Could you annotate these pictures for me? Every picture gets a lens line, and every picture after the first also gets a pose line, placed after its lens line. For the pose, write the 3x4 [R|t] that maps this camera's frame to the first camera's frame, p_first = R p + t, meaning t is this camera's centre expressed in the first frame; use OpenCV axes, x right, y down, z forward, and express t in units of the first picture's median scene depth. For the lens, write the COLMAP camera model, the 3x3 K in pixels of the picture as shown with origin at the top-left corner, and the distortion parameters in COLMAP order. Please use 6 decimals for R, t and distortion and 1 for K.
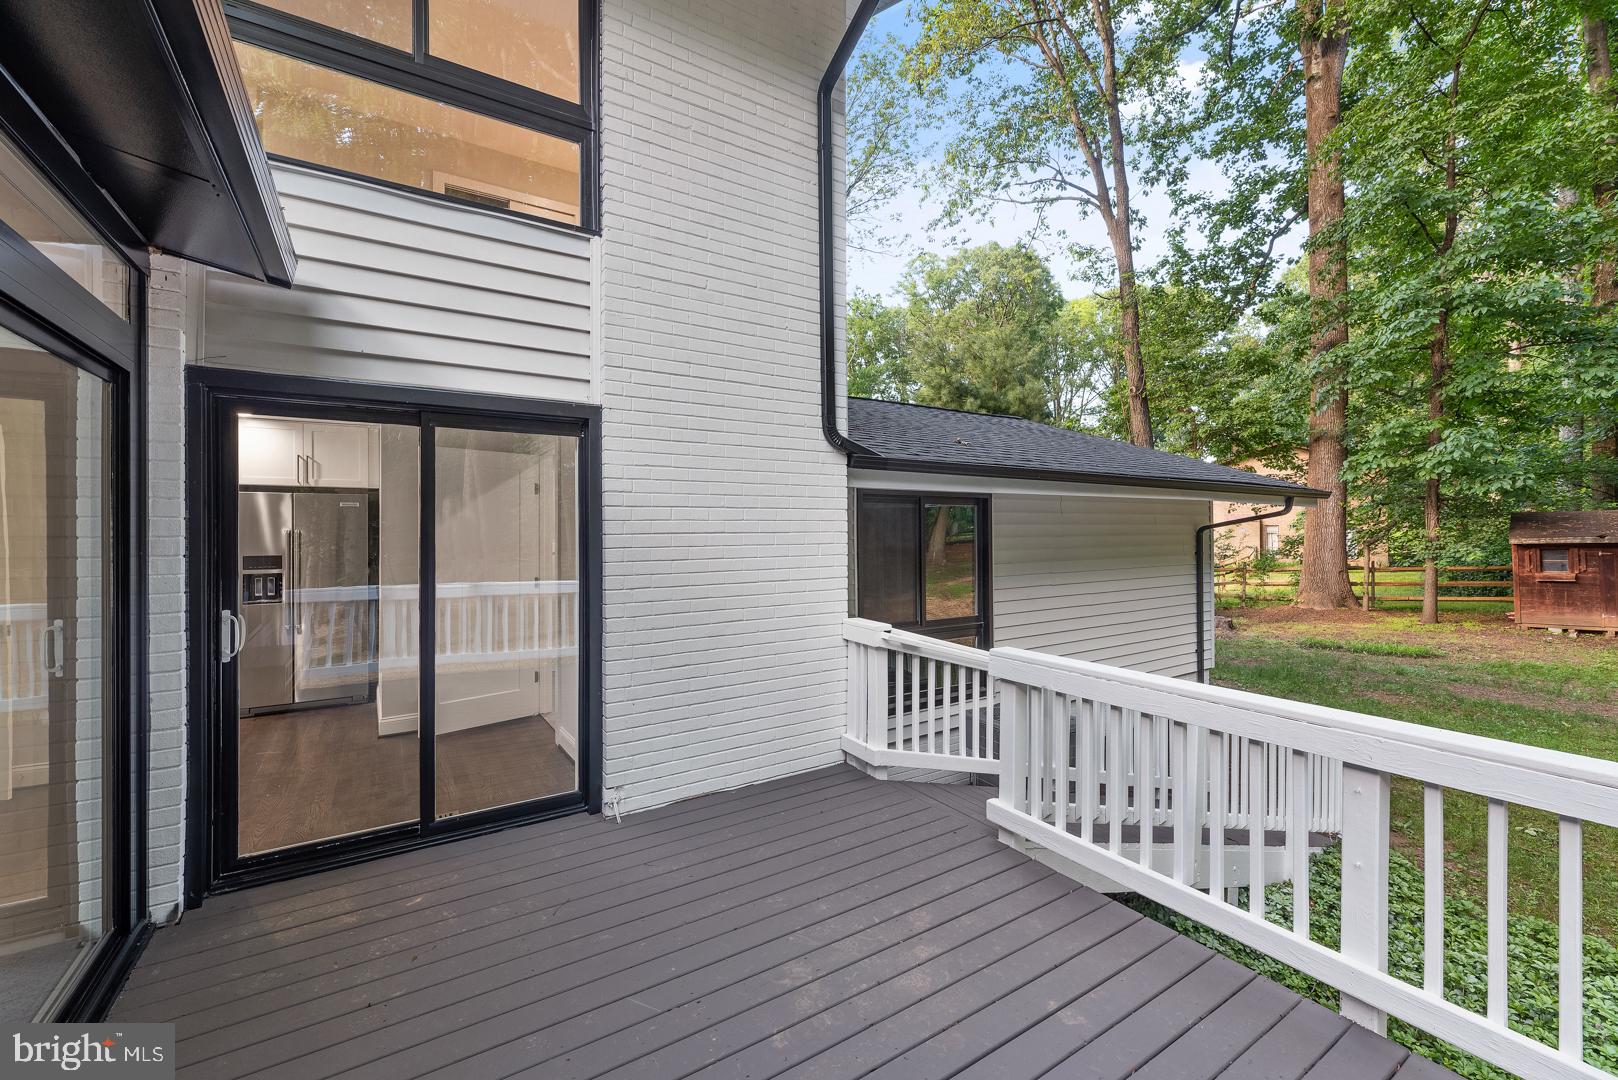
lens RADIAL K [[676.5, 0, 809.0], [0, 676.5, 540.0], [0, 0, 1]] dist [0.000232, 0.000033]
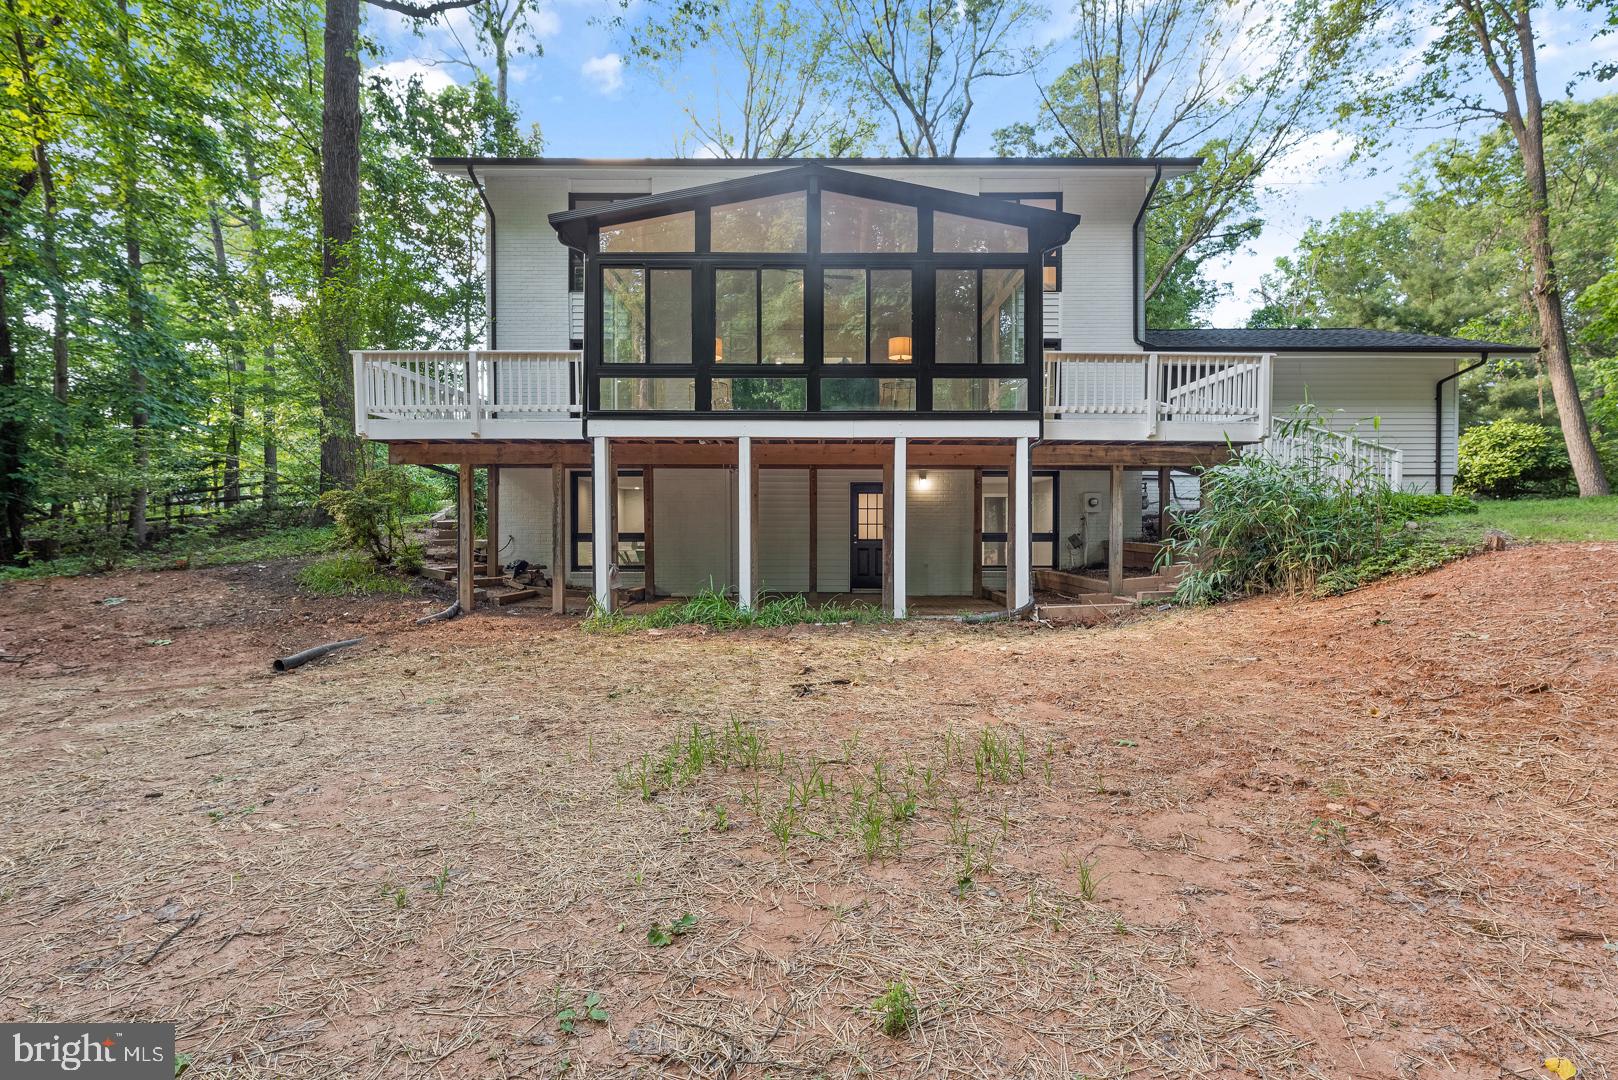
lens RADIAL K [[790.1, 0, 809.0], [0, 790.1, 540.0], [0, 0, 1]] dist [0.001236, 0.000338]
pose [[0.845027, 0.010493, -0.534621, 0.153672], [-0.008895, 0.999945, 0.005567, 0.161912], [0.534650, 0.000051, 0.845074, -0.613702]]
